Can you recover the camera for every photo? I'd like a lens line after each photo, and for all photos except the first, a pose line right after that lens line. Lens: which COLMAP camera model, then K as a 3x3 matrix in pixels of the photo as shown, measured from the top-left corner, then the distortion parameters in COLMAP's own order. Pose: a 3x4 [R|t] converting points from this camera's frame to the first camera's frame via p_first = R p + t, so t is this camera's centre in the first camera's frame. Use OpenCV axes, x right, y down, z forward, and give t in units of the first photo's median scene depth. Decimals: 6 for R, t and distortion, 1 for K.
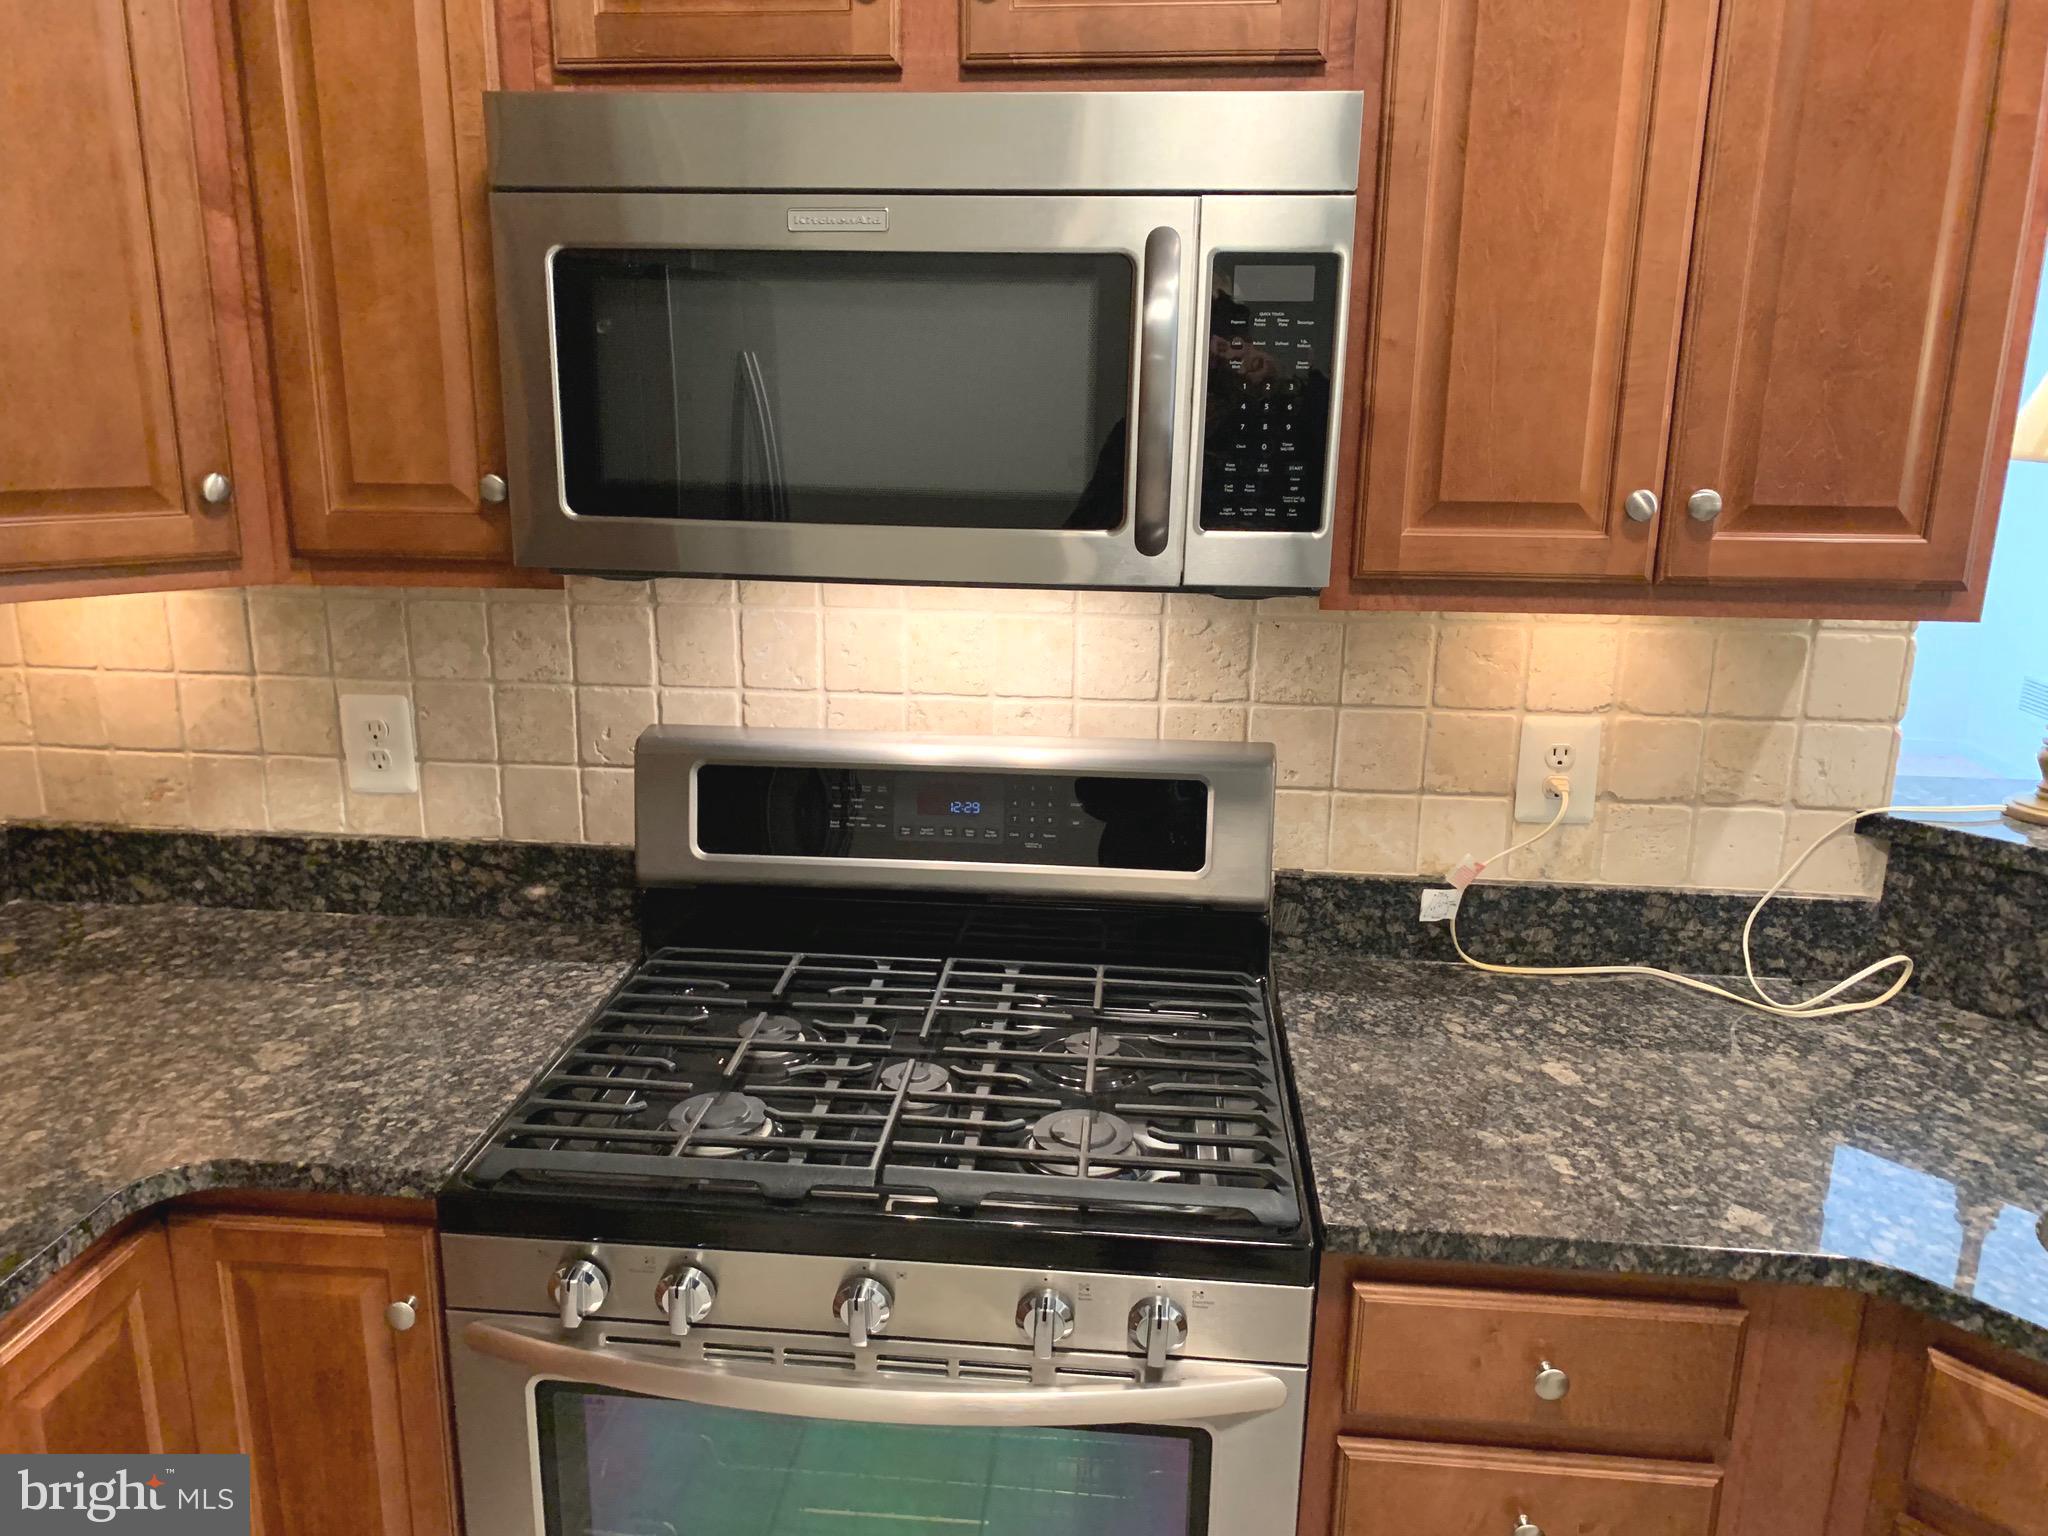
lens RADIAL K [[1555.3, 0, 992.3], [0, 1555.3, 786.4], [0, 0, 1]] dist [0.005791, -0.007791]
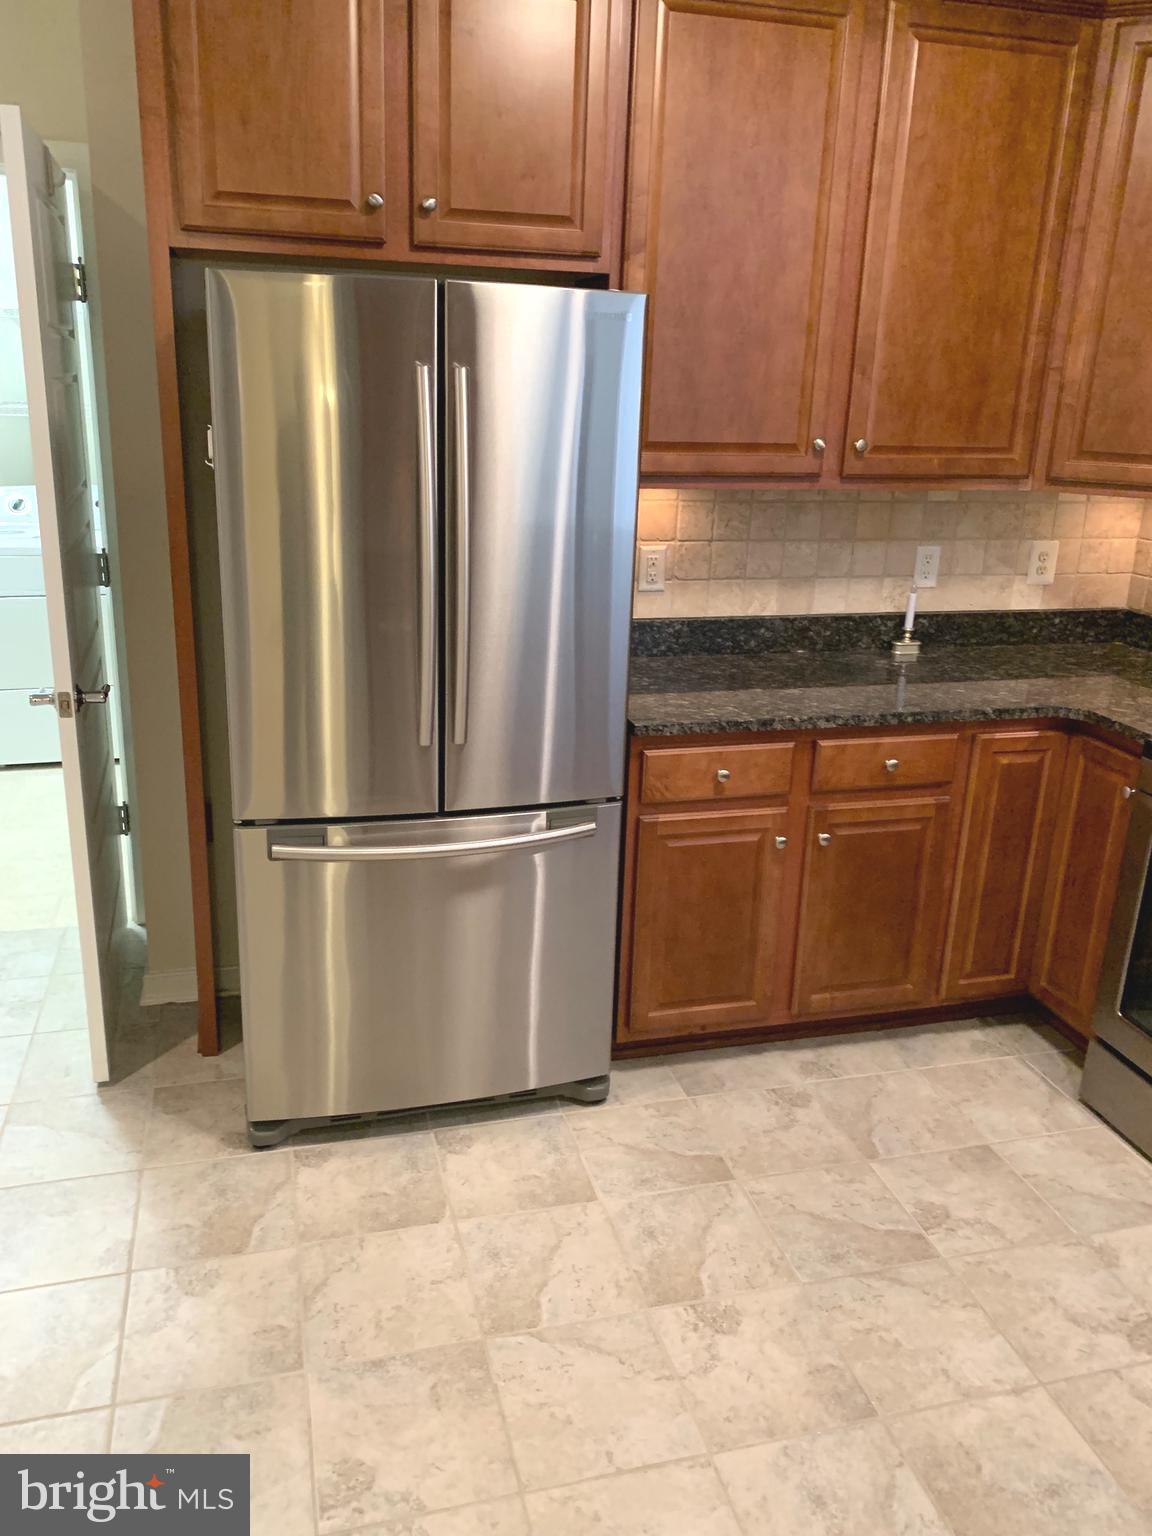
lens RADIAL K [[1173.9, 0, 576.0], [0, 1173.9, 768.0], [0, 0, 1]] dist [0.007937, -0.019369]
pose [[0.352048, 0.296403, -0.887811, 0.765234], [-0.276293, 0.939175, 0.203991, 0.128044], [0.894273, 0.173481, 0.412528, -0.448626]]
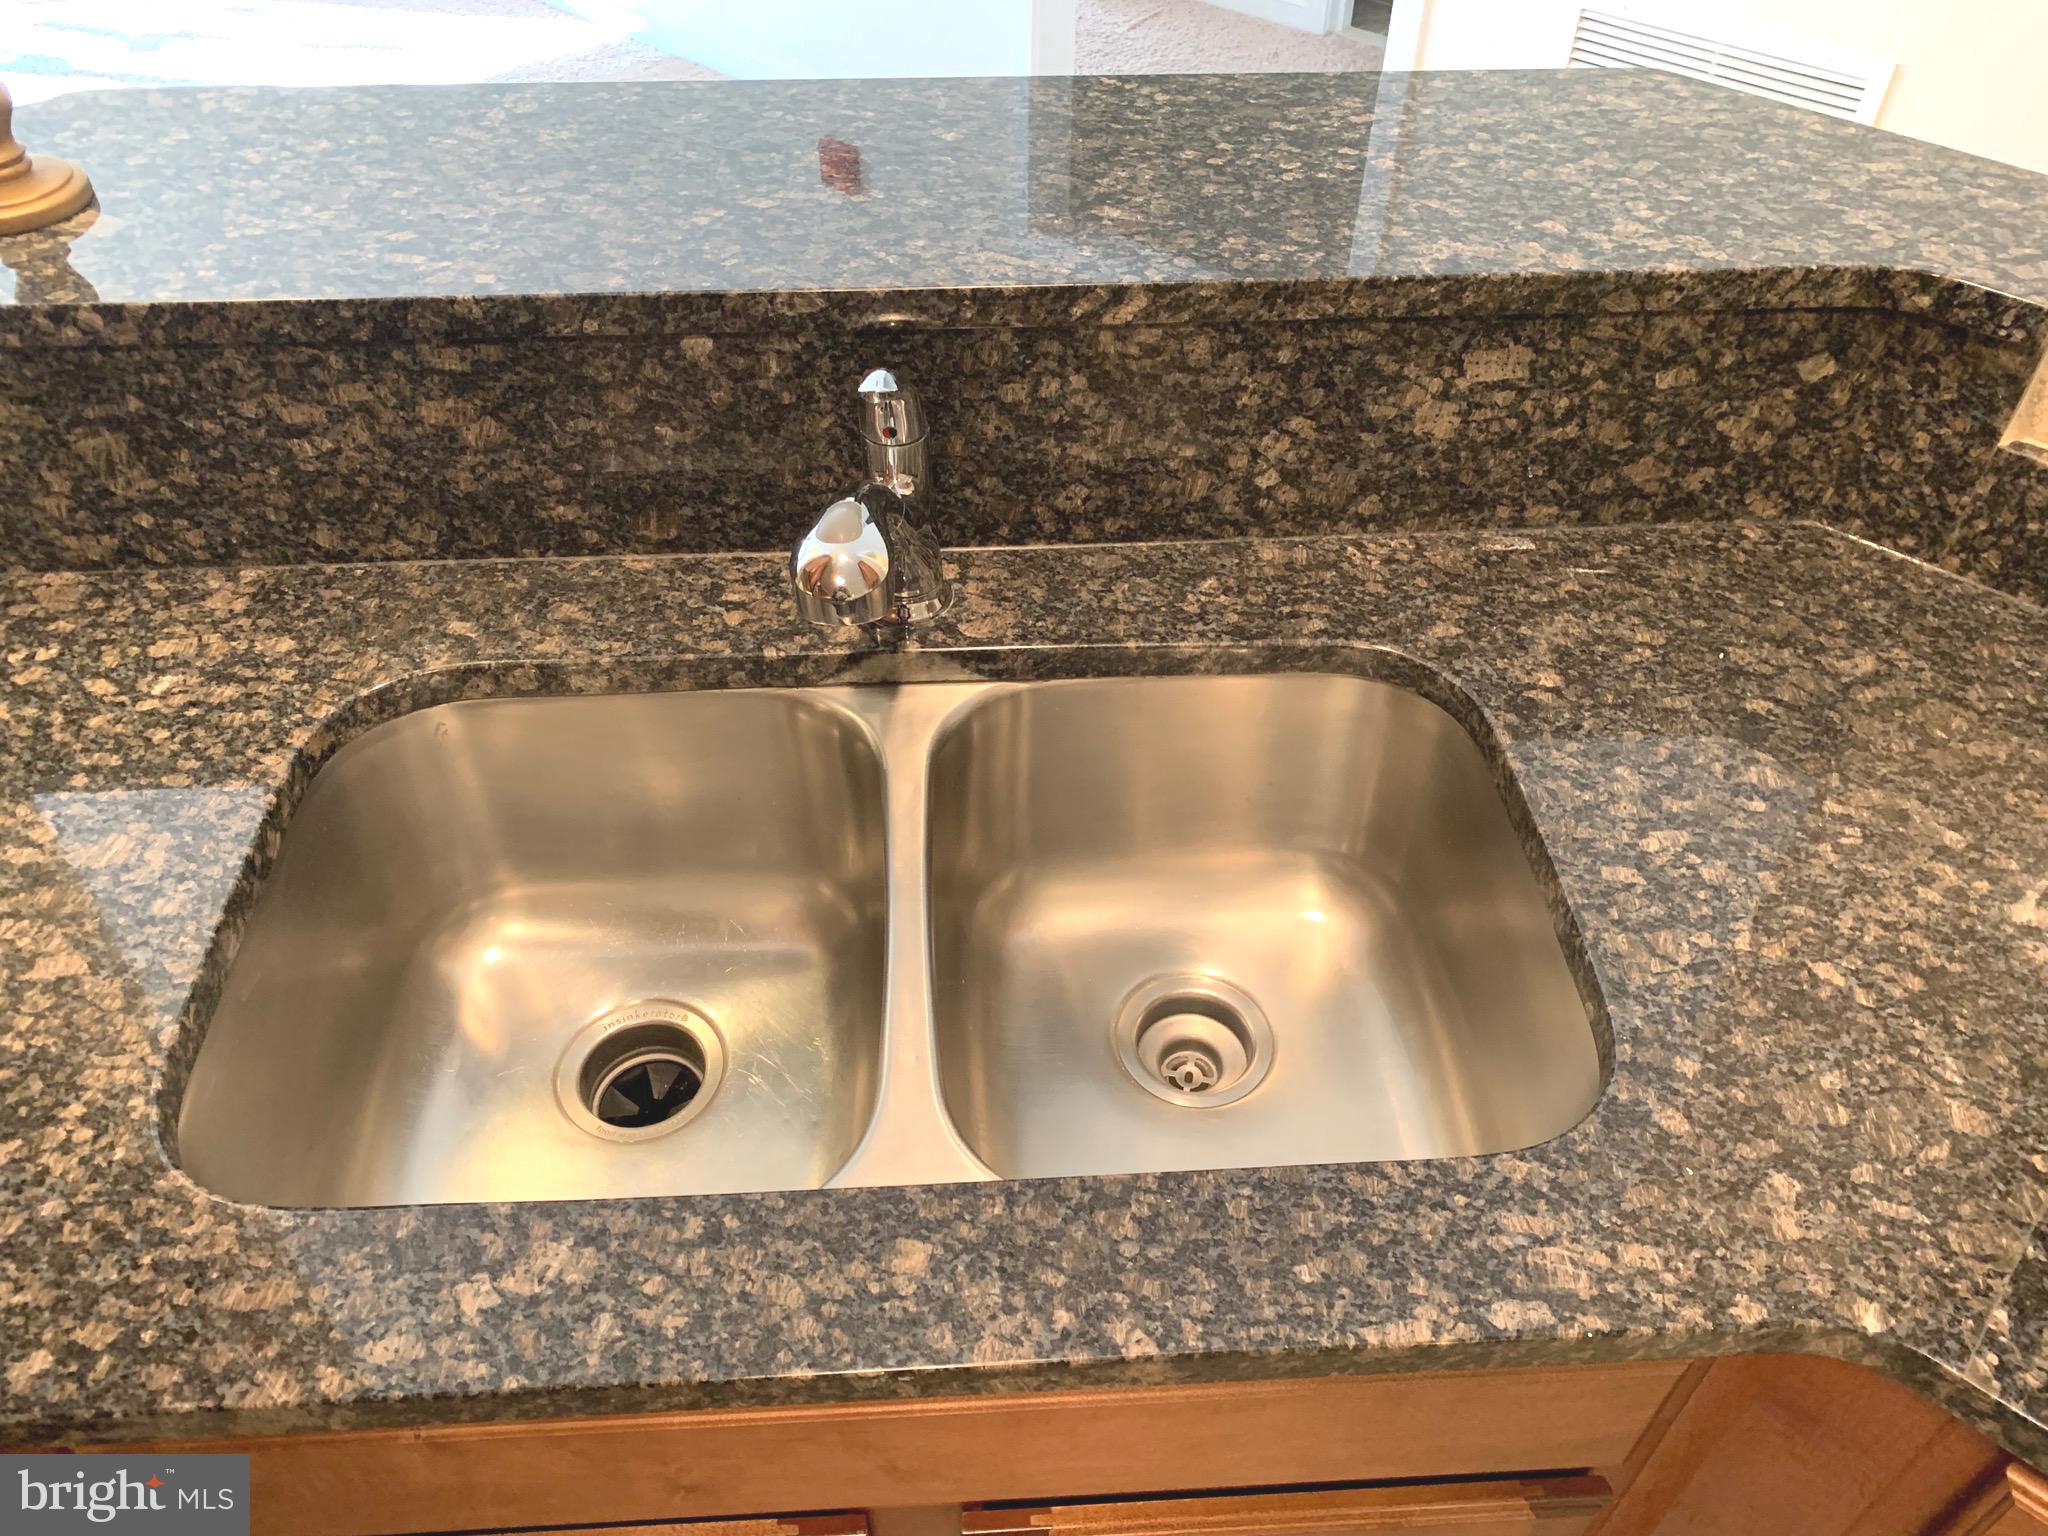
lens RADIAL K [[1565.2, 0, 1024.0], [0, 1565.2, 768.0], [0, 0, 1]] dist [0.007937, -0.019369]
pose [[0.575638, -0.565051, 0.591066, 0.423485], [0.203761, 0.799155, 0.565538, -0.066191], [-0.791911, -0.205109, 0.575159, 0.307280]]
